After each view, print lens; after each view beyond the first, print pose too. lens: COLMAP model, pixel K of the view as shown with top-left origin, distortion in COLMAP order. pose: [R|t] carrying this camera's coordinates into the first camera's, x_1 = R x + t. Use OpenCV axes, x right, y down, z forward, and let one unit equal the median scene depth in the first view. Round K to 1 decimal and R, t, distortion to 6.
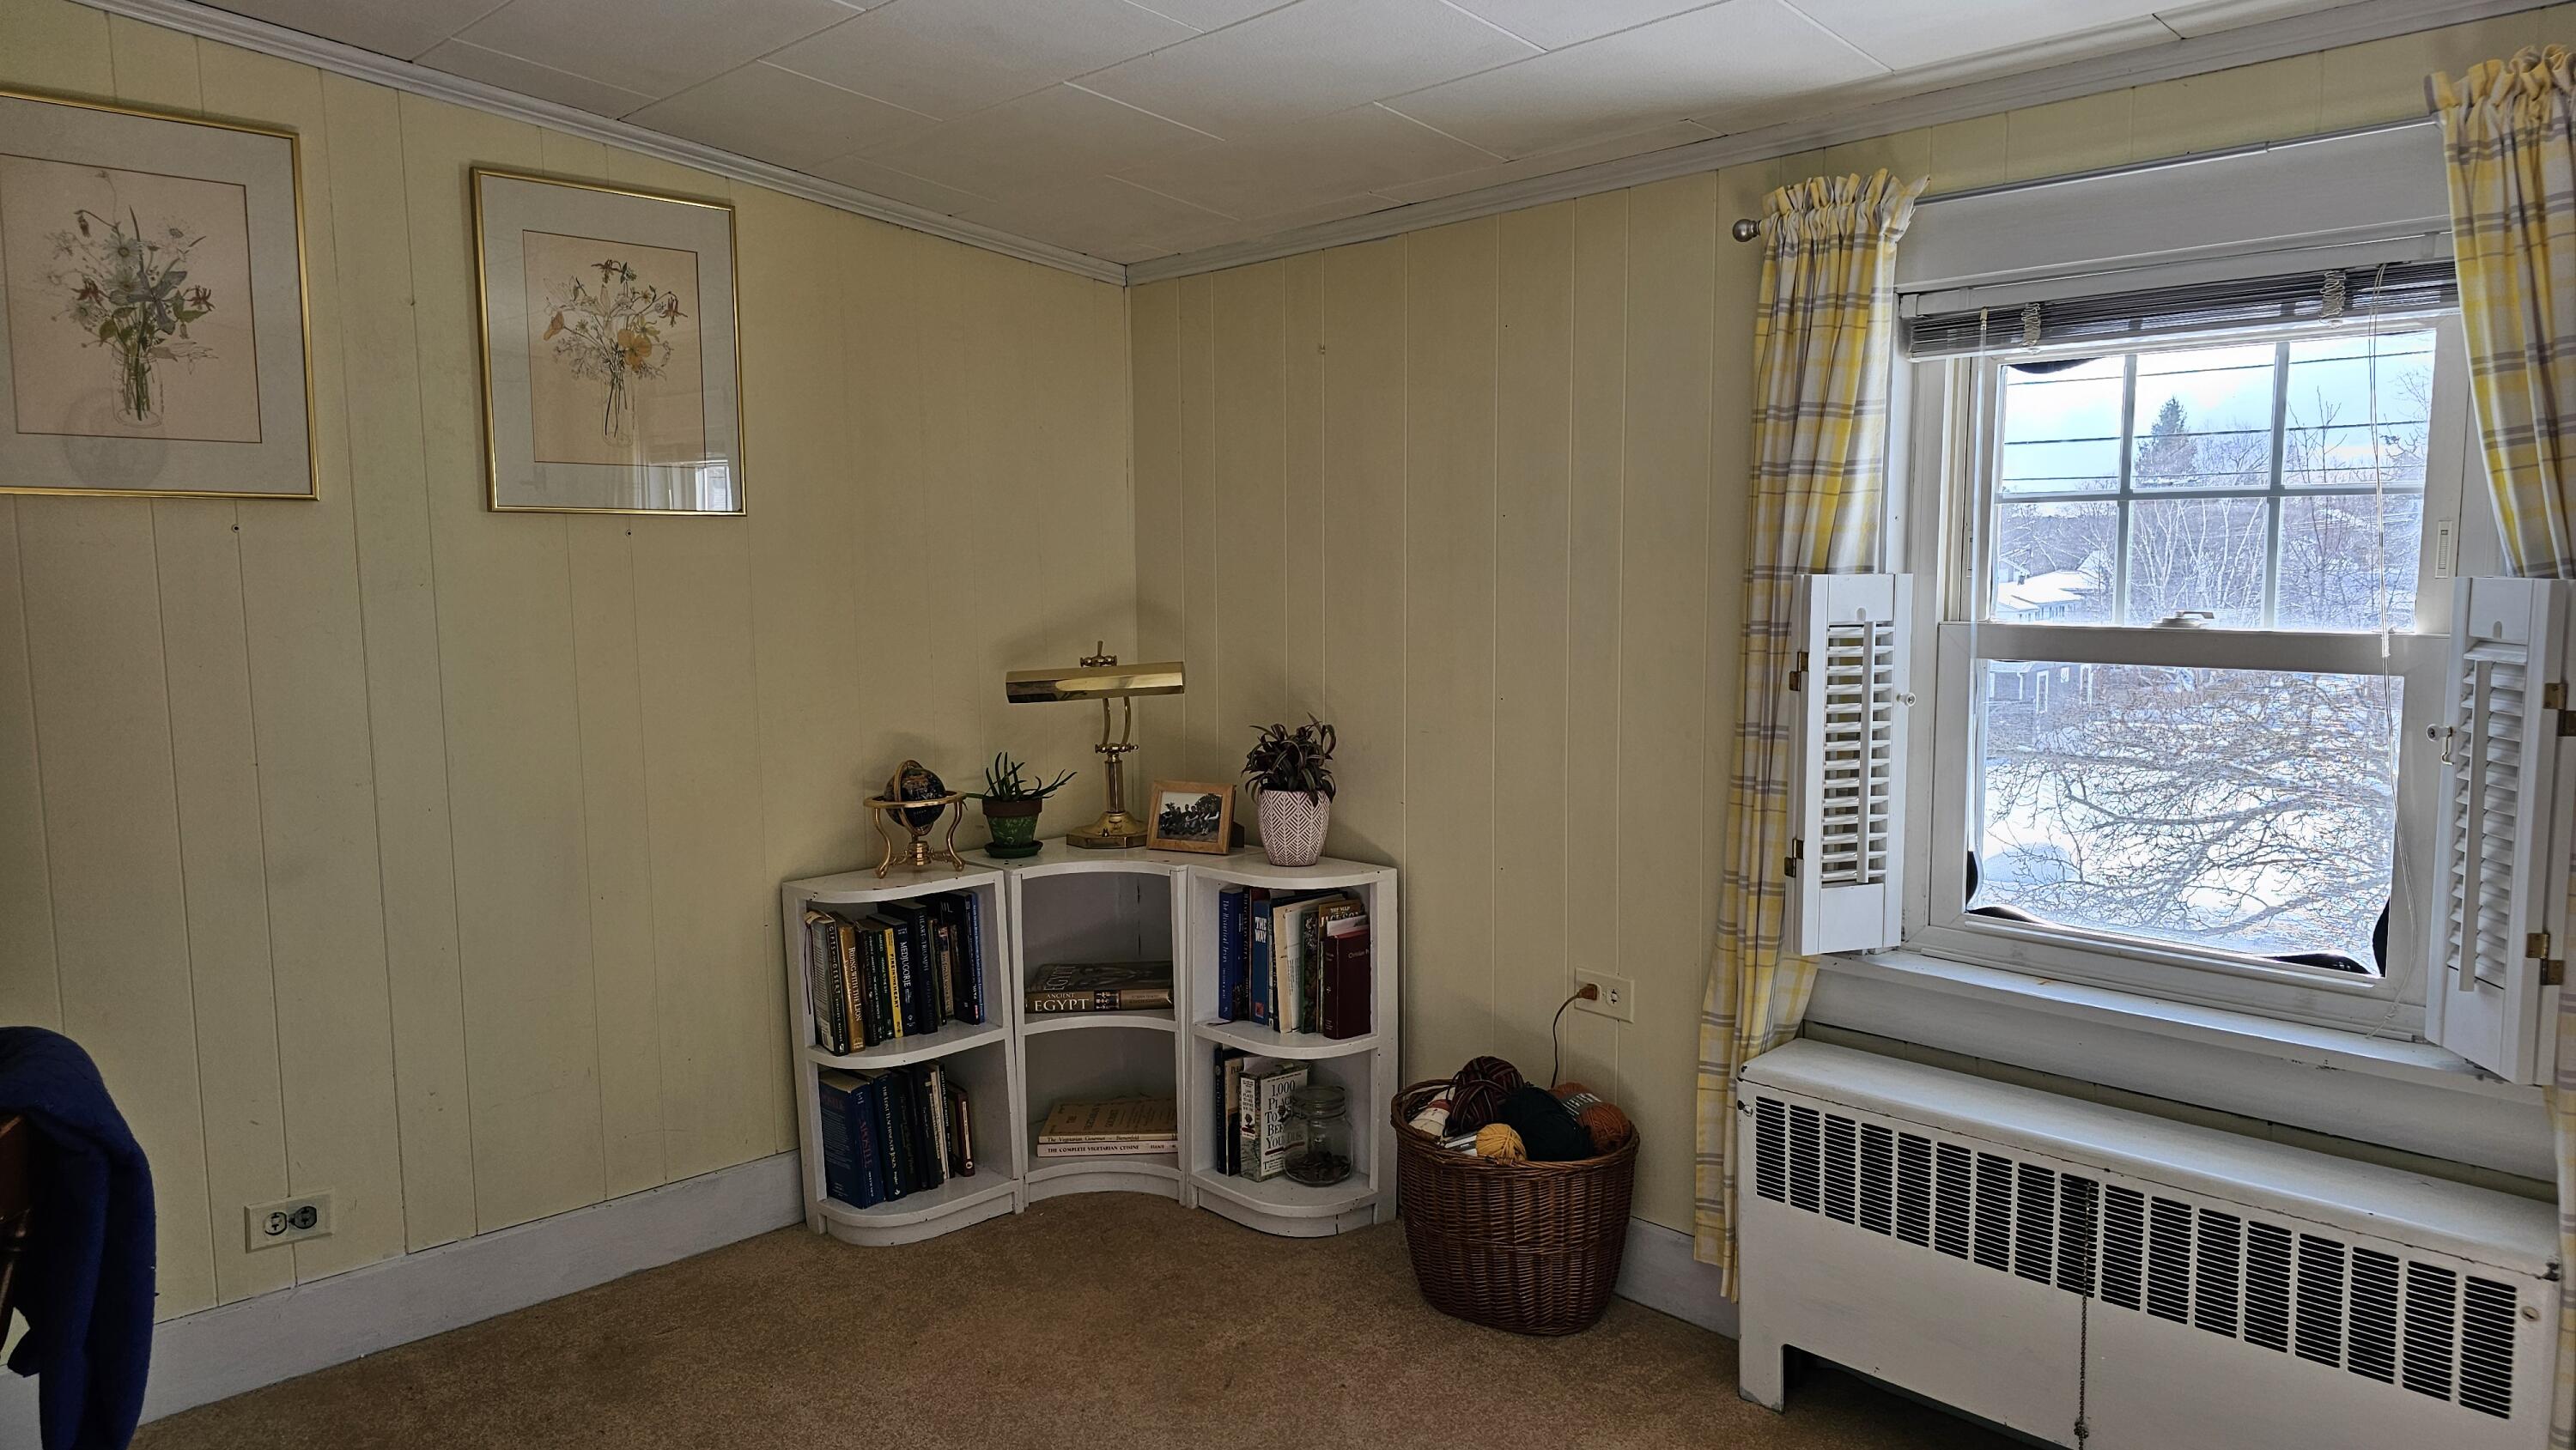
lens RADIAL K [[1686.6, 0, 1288.0], [0, 1686.6, 725.0], [0, 0, 1]] dist [0.000717, -0.002883]
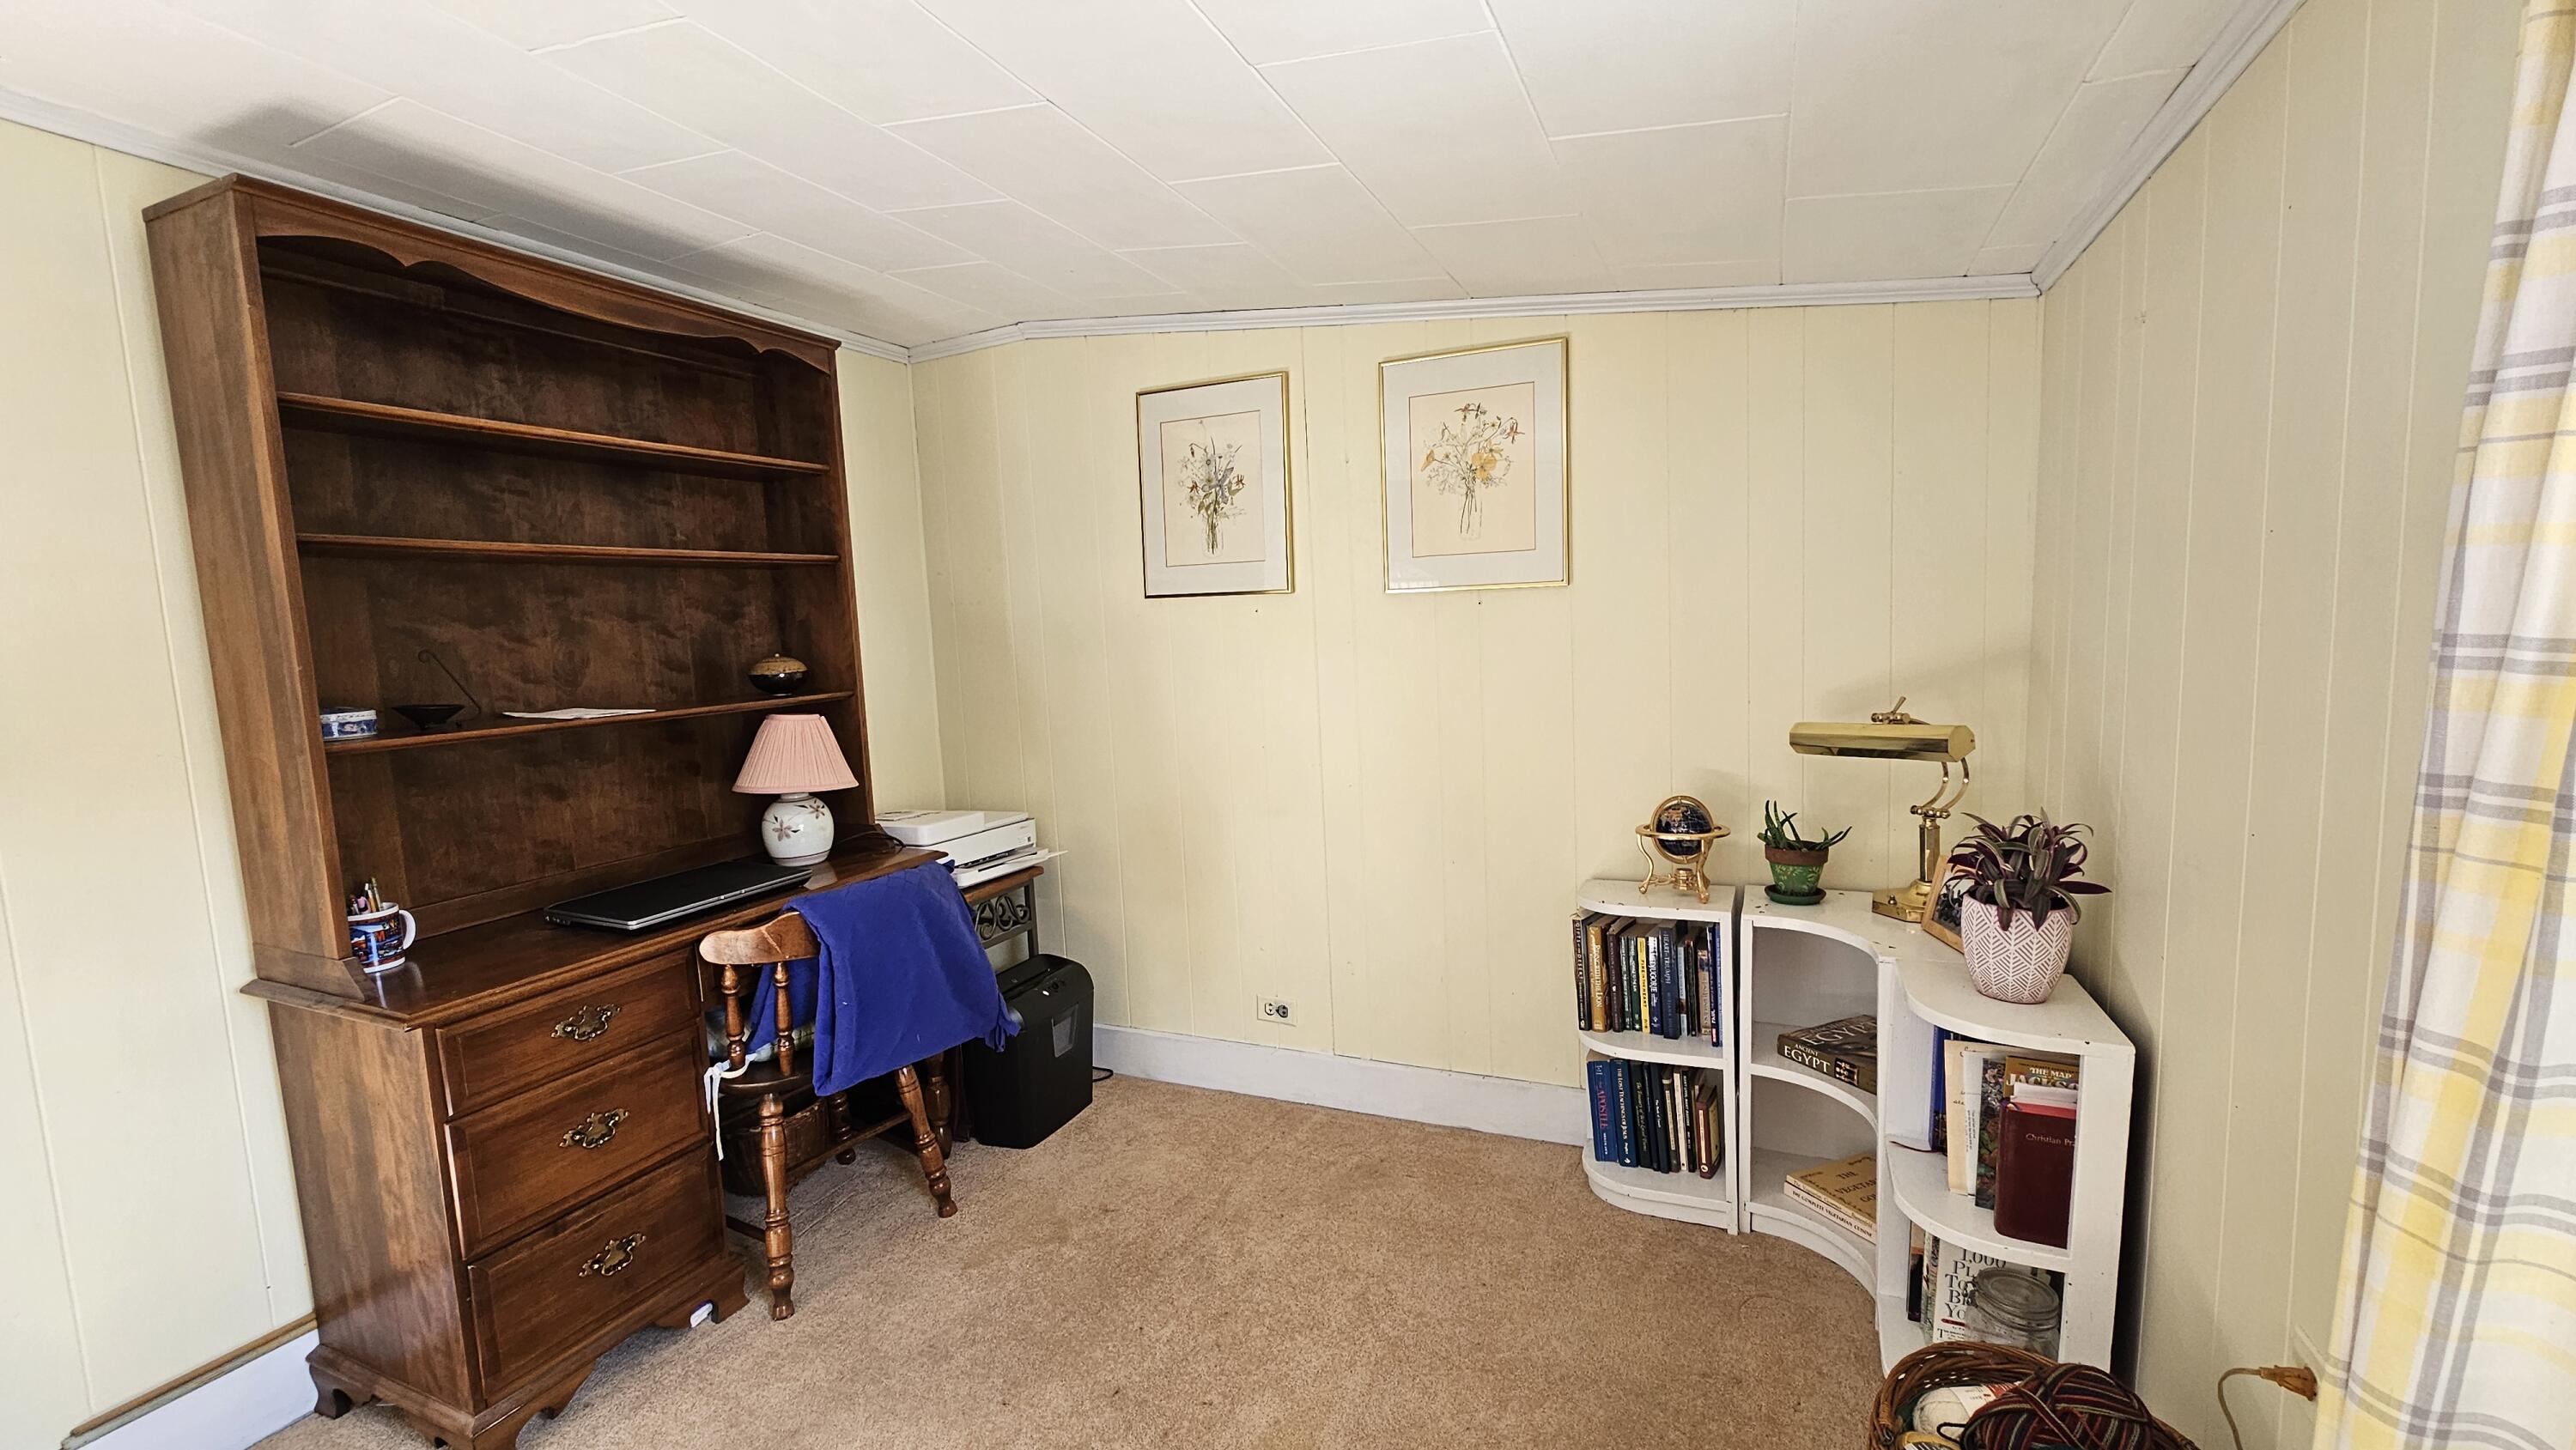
lens RADIAL K [[1027.8, 0, 1293.4], [0, 1027.8, 729.3], [0, 0, 1]] dist [-0.000695, -0.000045]
pose [[0.396147, 0.085256, -0.914220, 0.343708], [-0.054209, 0.996115, 0.069404, -0.065442], [0.916585, 0.022064, 0.399230, 0.568147]]
